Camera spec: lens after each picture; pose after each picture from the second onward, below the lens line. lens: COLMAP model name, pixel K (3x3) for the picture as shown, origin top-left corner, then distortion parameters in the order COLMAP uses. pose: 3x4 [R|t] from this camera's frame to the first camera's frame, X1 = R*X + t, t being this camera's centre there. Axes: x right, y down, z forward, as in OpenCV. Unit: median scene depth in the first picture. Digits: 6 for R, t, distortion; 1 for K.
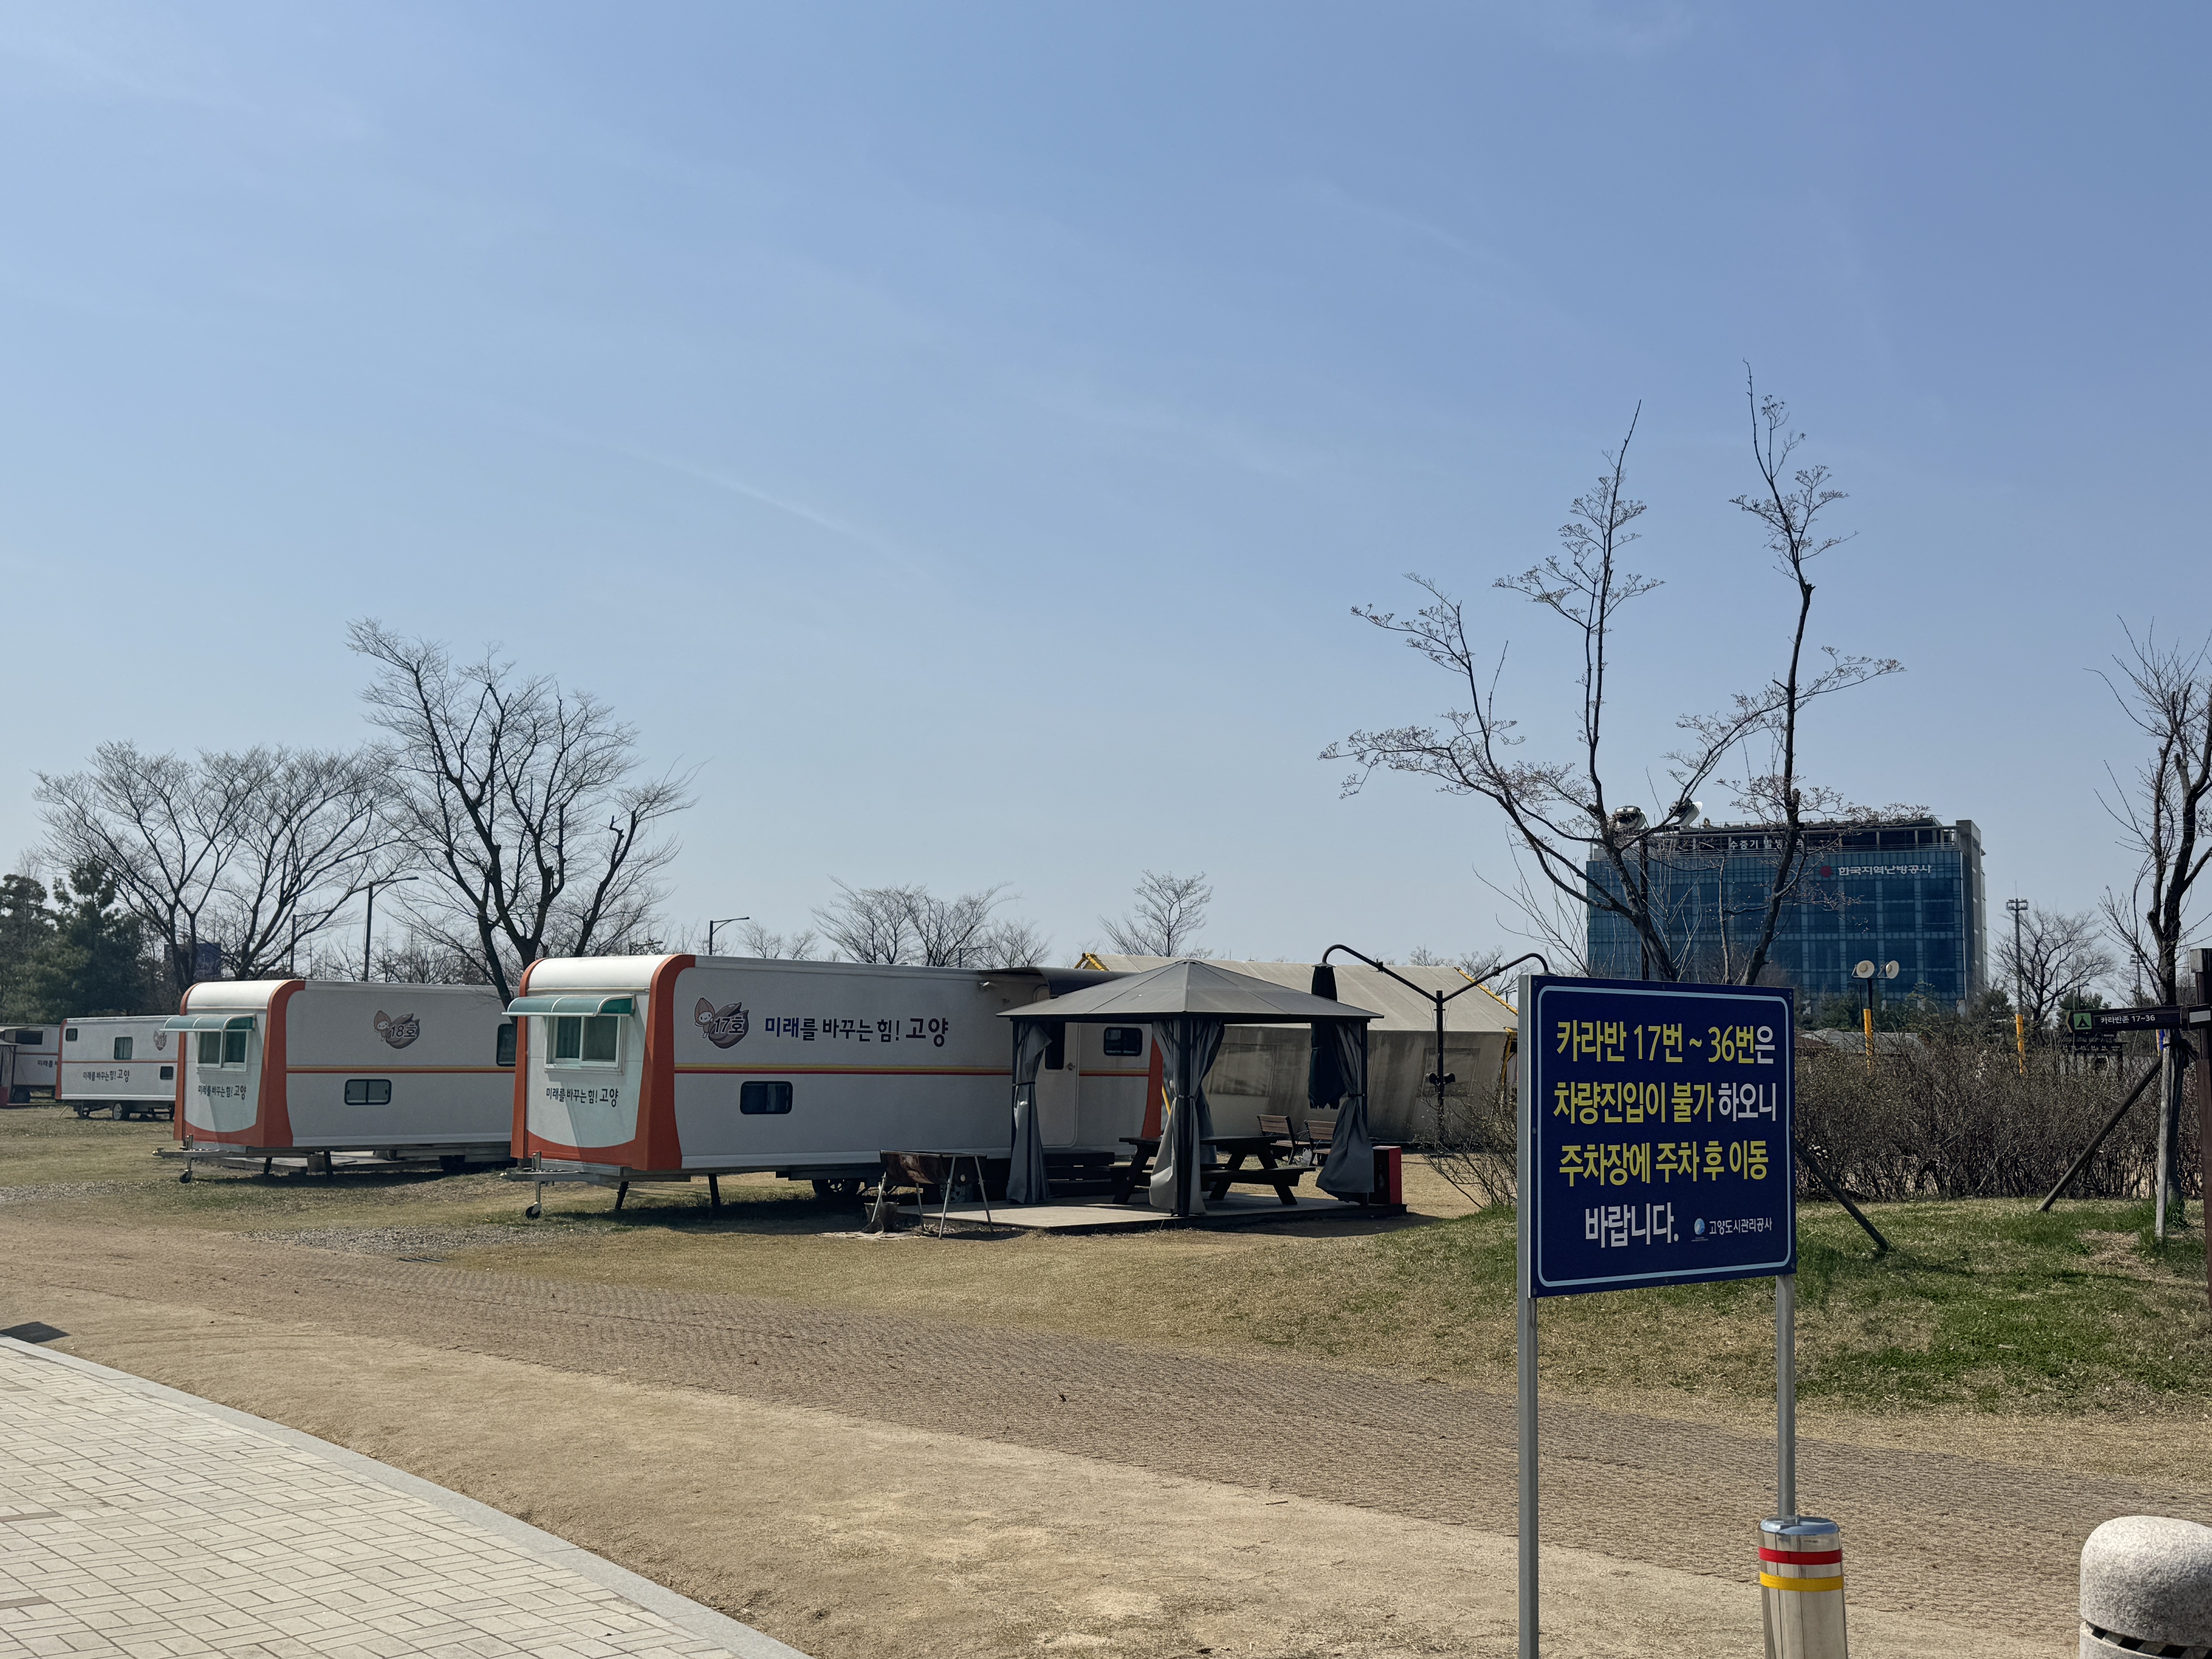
lens RADIAL K [[2169.8, 0, 1104.4], [0, 2169.8, 816.3], [0, 0, 1]] dist [0.091196, 0.000000]
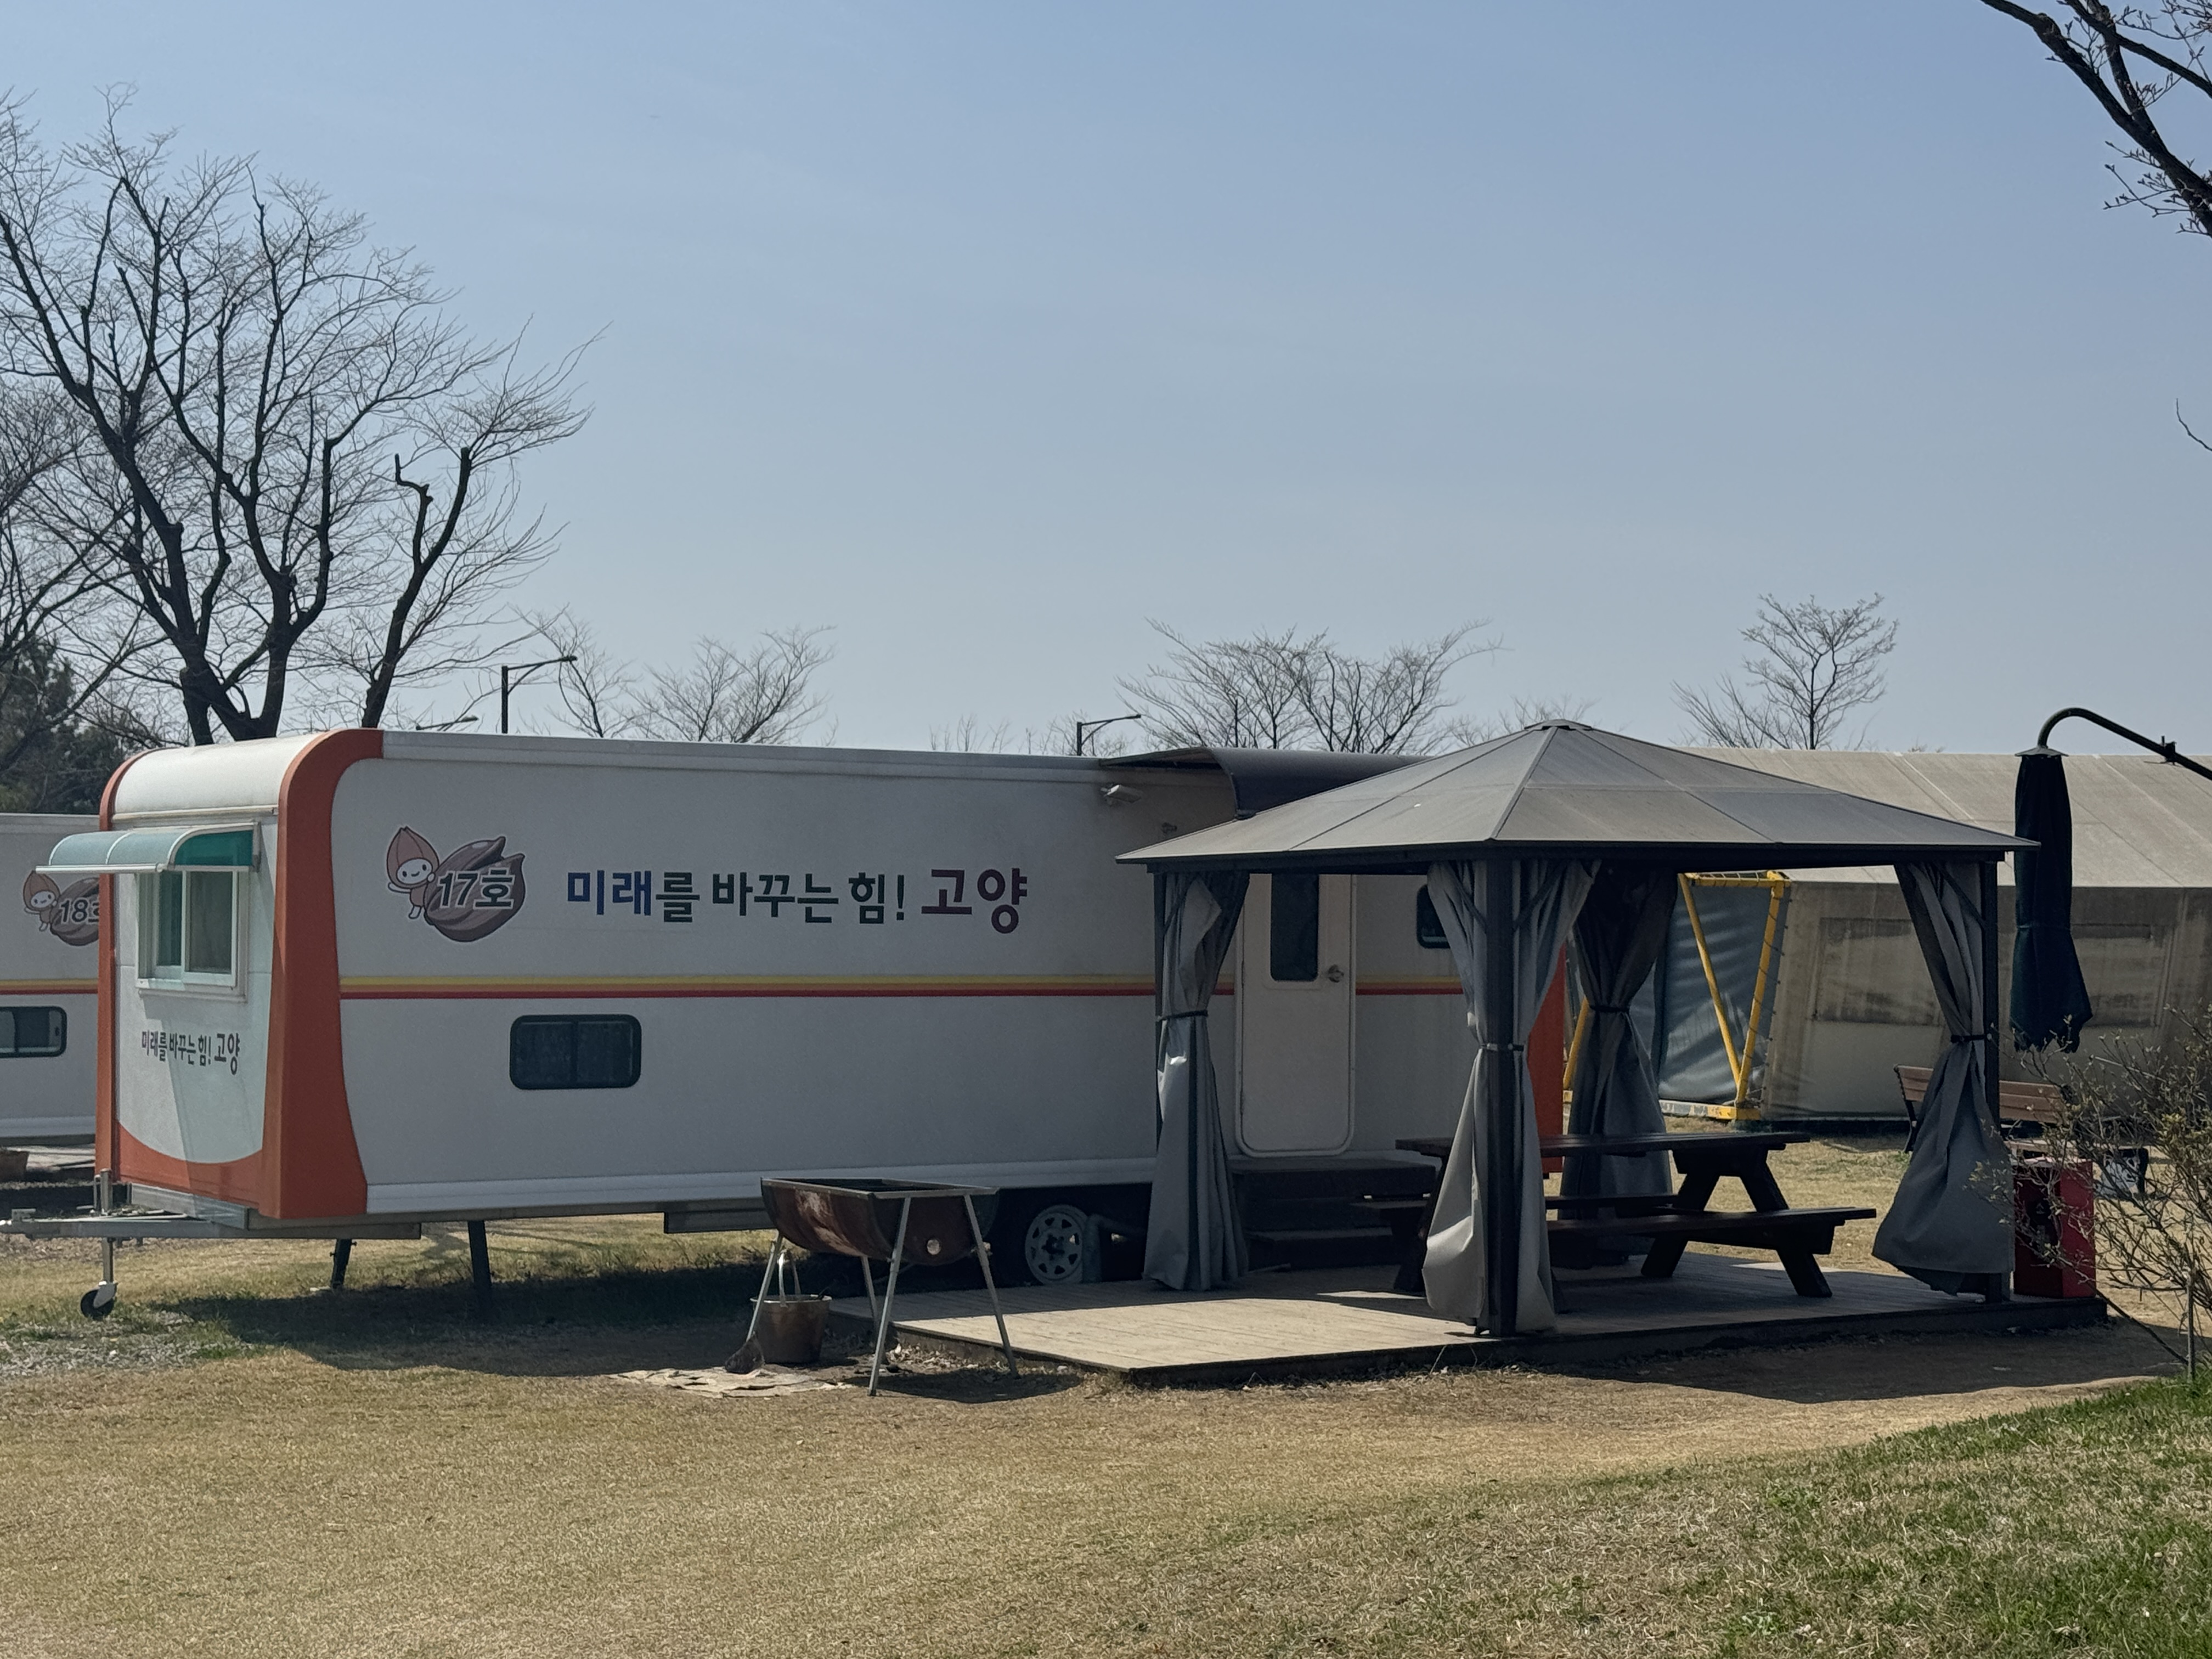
lens RADIAL K [[3559.8, 0, 1104.9], [0, 3559.8, 841.0], [0, 0, 1]] dist [0.138513, 0.000000]
pose [[0.979654, -0.017334, -0.199943, 0.091256], [0.033205, 0.996532, 0.076301, 0.033833], [0.197927, -0.081387, 0.976832, 0.306679]]
